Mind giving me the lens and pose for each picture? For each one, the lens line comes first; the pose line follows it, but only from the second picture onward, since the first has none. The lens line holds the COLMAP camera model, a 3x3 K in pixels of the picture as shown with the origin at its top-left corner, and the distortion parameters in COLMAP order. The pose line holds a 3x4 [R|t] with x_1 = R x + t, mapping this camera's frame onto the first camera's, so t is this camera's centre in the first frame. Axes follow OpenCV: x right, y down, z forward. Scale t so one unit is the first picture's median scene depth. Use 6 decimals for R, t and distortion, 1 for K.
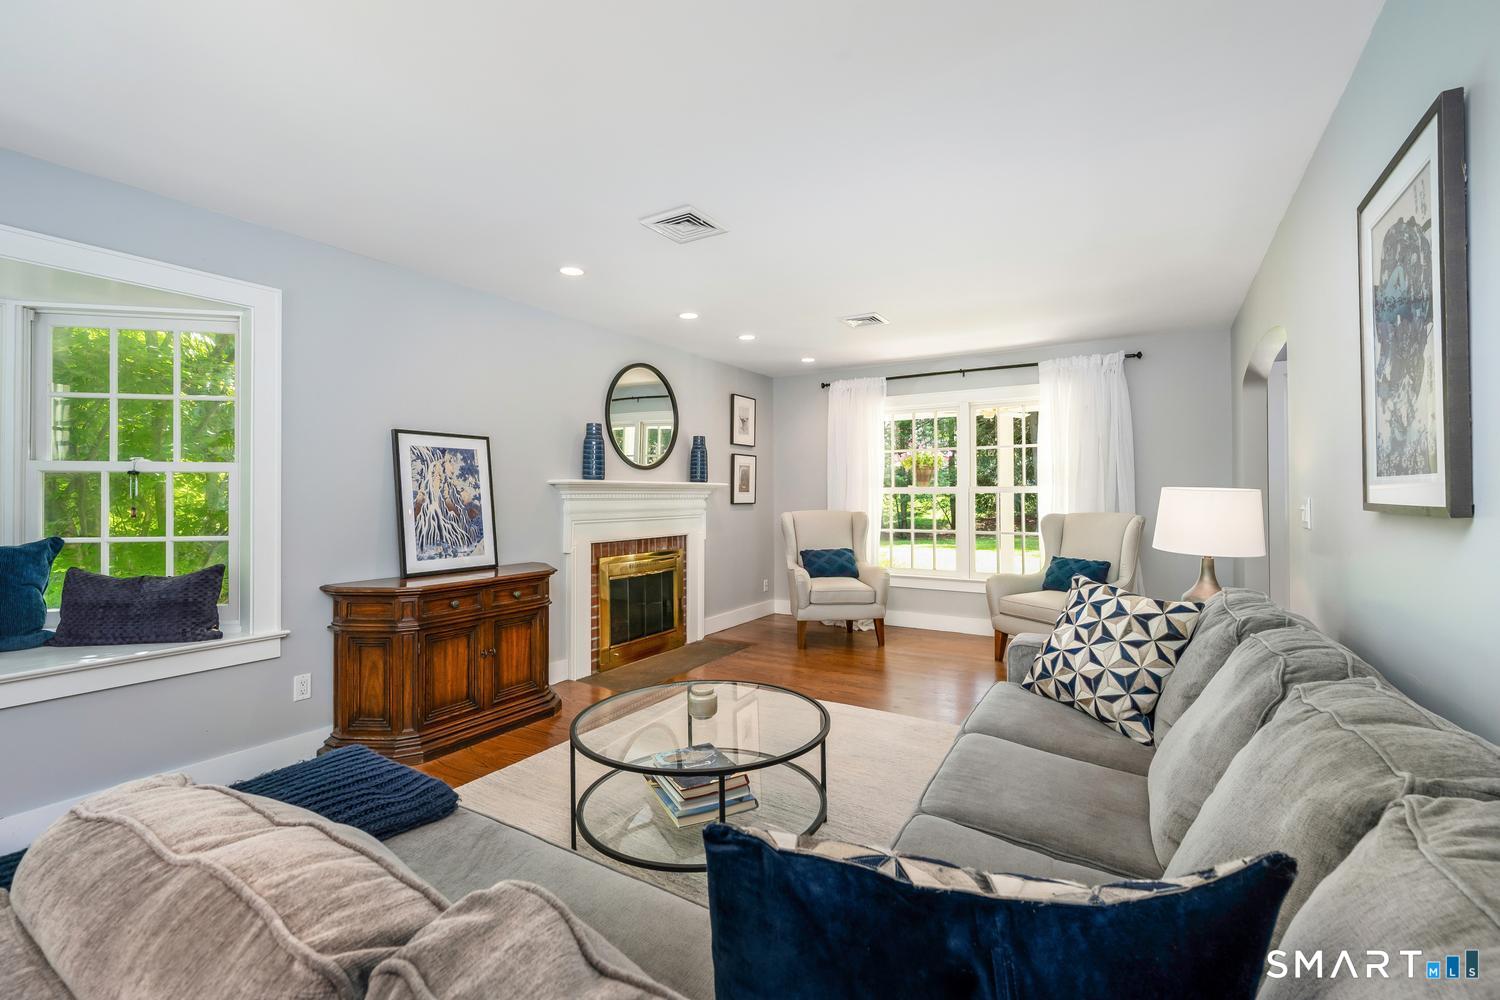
lens RADIAL K [[649.9, 0, 755.0], [0, 649.9, 492.4], [0, 0, 1]] dist [0.003957, -0.000038]
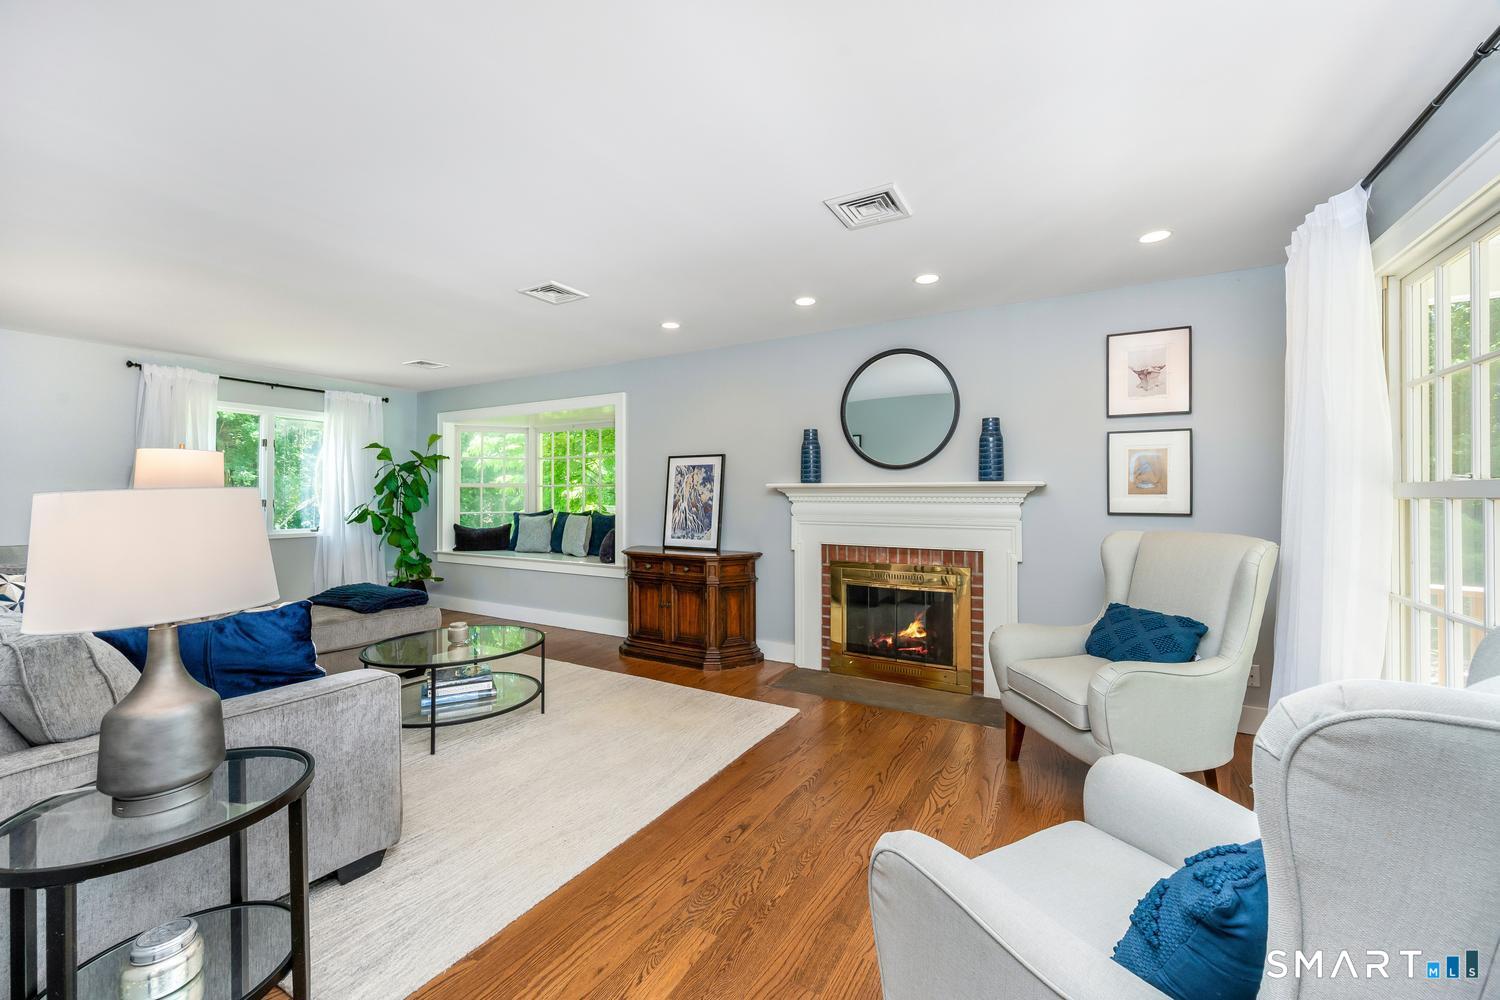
lens RADIAL K [[593.9, 0, 758.7], [0, 593.9, 497.6], [0, 0, 1]] dist [-0.001898, -0.000095]
pose [[0.039775, -0.003233, -0.999203, 0.858464], [-0.003087, 0.999990, -0.003358, 0.009317], [0.999204, 0.003218, 0.039764, 1.066344]]
